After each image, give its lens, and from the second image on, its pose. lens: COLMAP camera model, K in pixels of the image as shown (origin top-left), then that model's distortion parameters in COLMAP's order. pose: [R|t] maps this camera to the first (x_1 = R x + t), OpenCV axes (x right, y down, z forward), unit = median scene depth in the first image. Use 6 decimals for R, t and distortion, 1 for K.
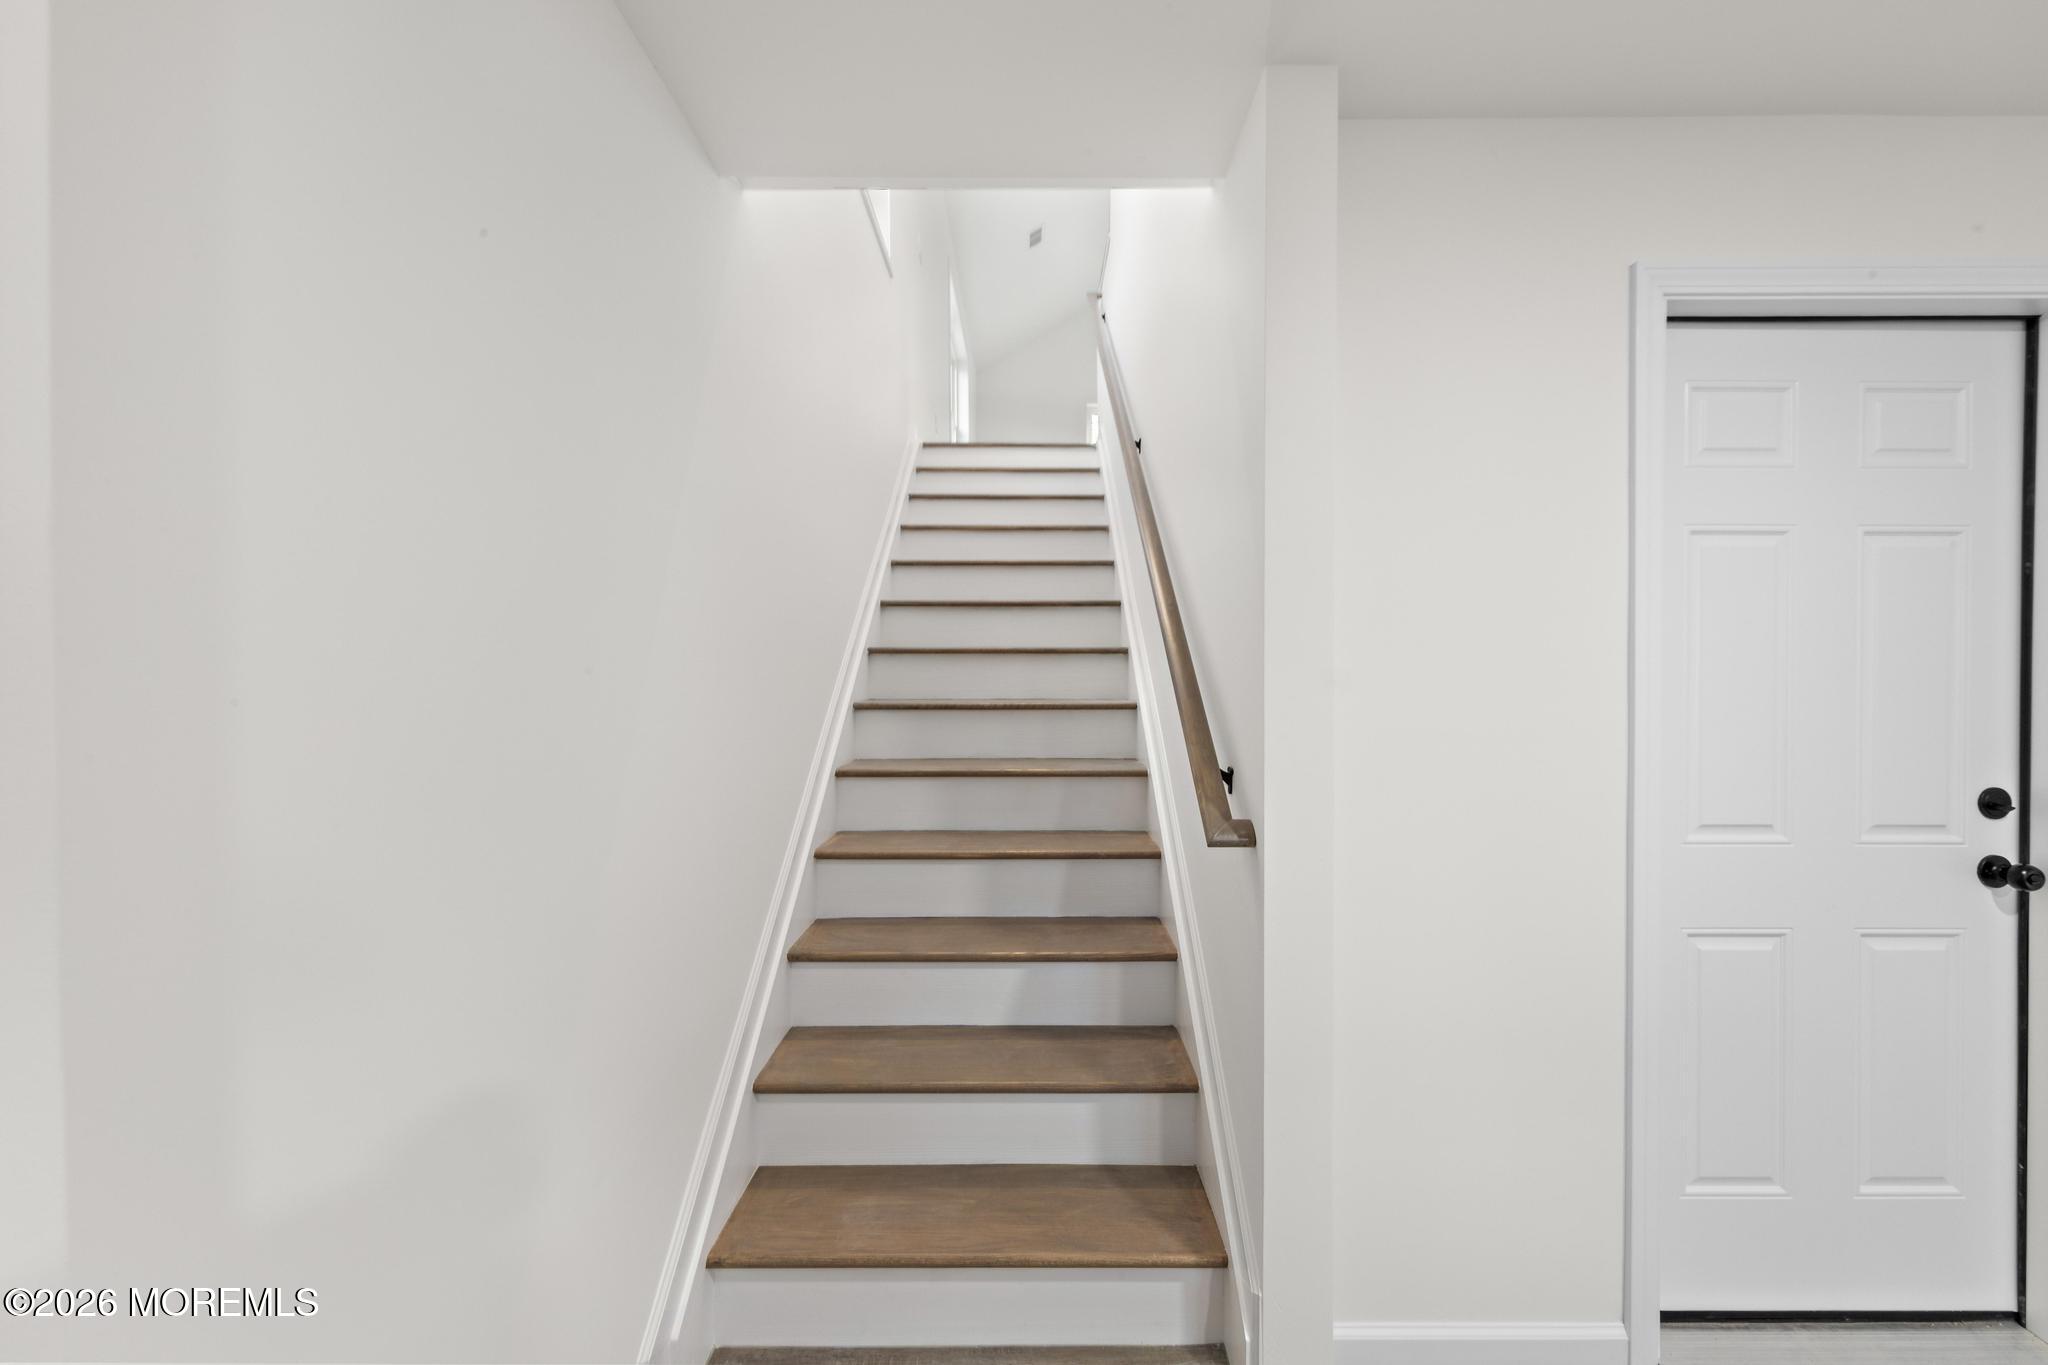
lens RADIAL K [[750.4, 0, 1023.1], [0, 750.4, 679.9], [0, 0, 1]] dist [0.006103, -0.001573]
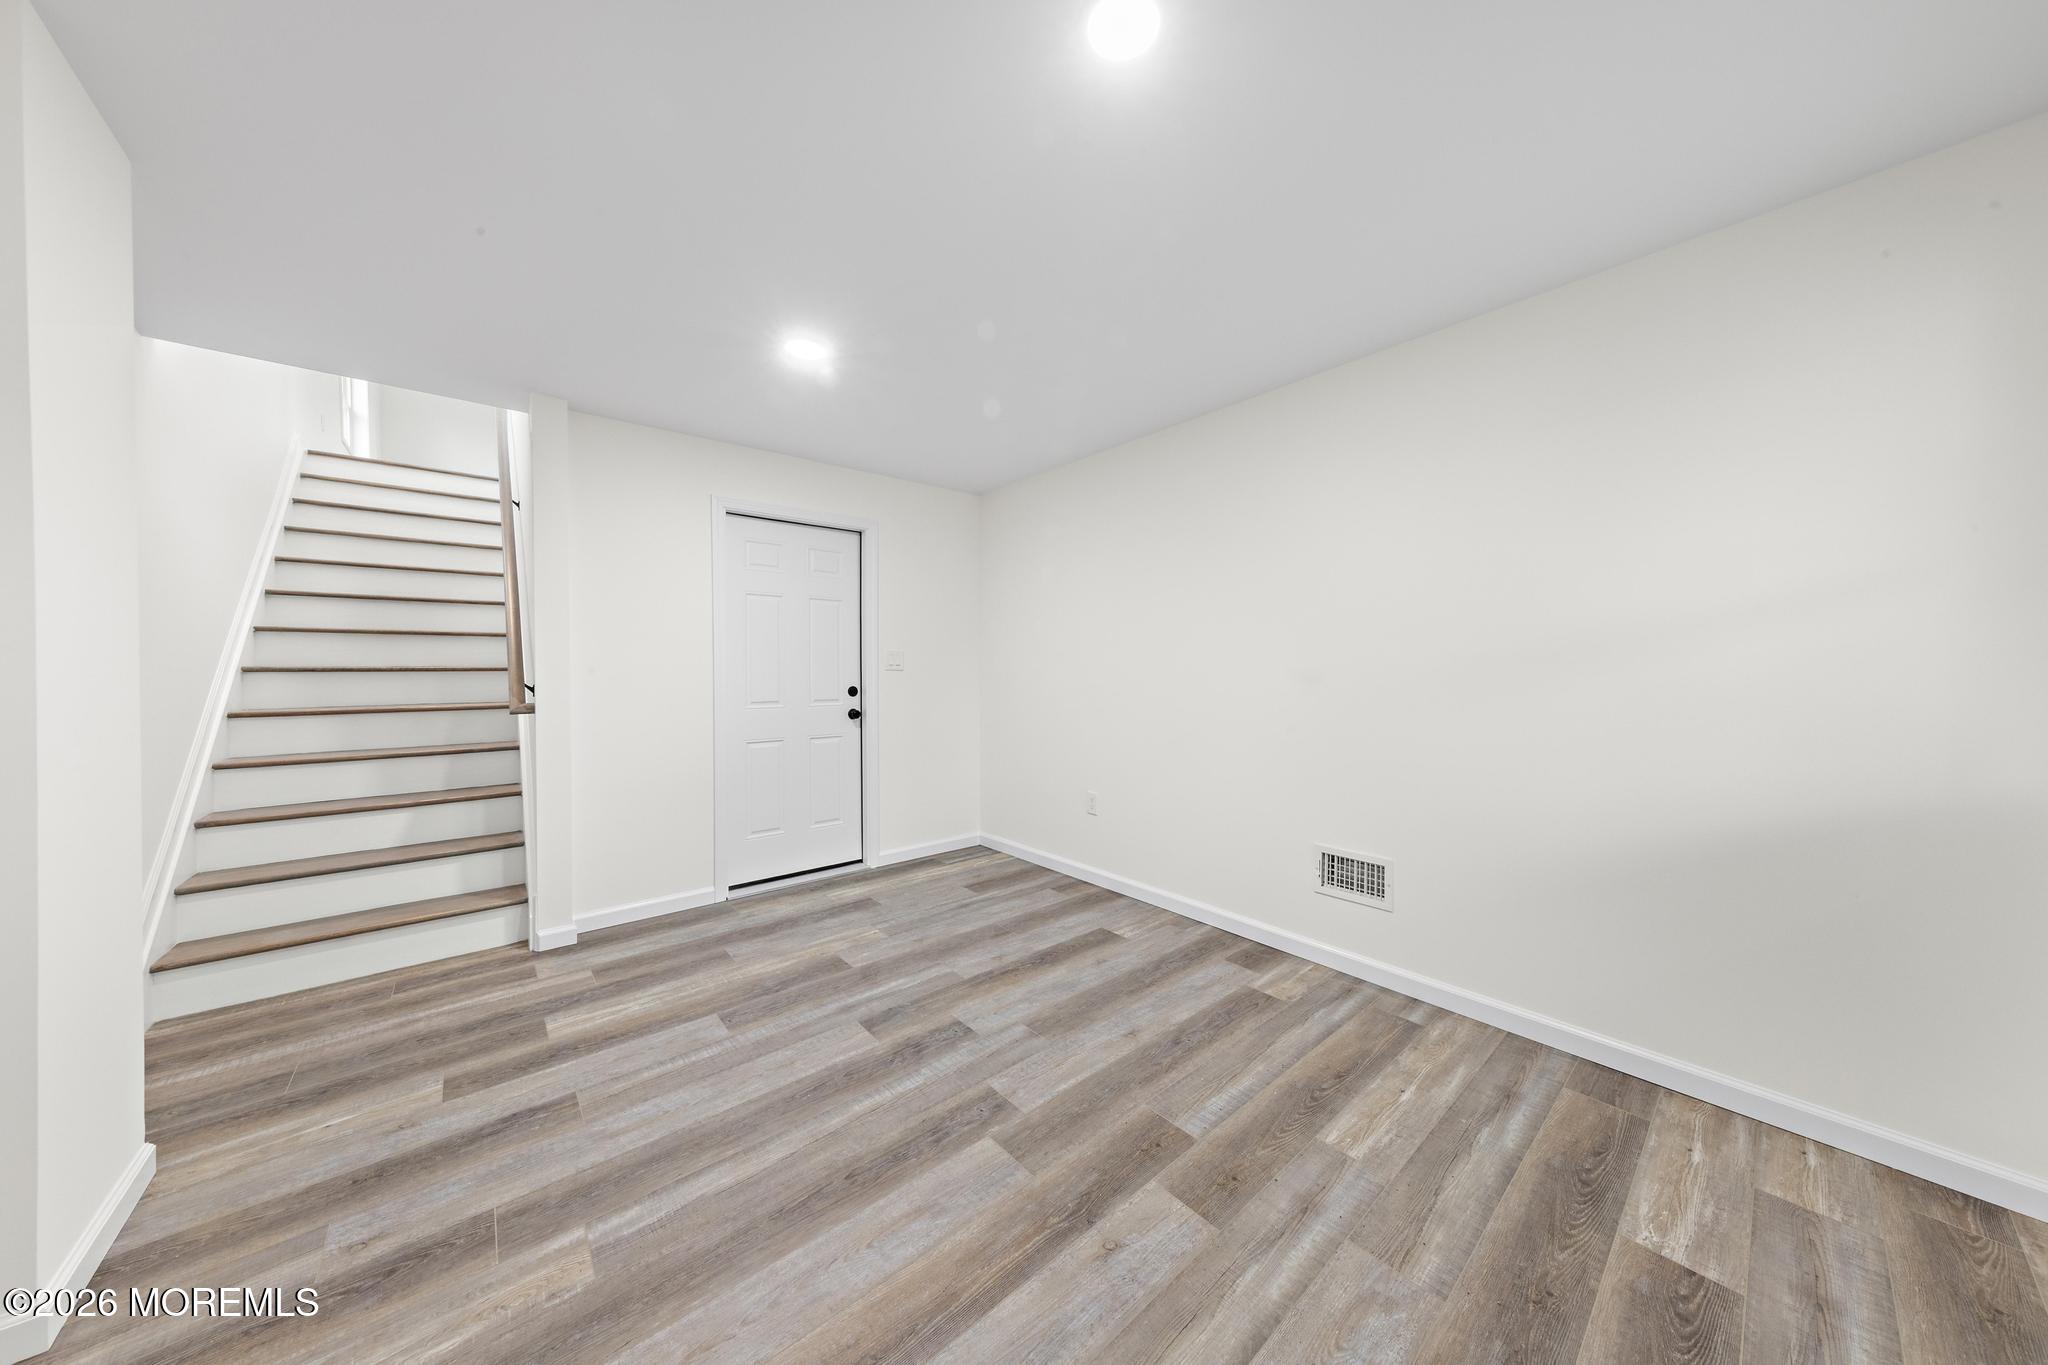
lens RADIAL K [[653.0, 0, 1033.8], [0, 653.0, 669.8], [0, 0, 1]] dist [0.007121, 0.000092]
pose [[0.755455, -0.005585, 0.655177, 0.073048], [0.007148, 0.999974, 0.000282, 0.047637], [-0.655162, 0.004471, 0.755475, -0.851297]]
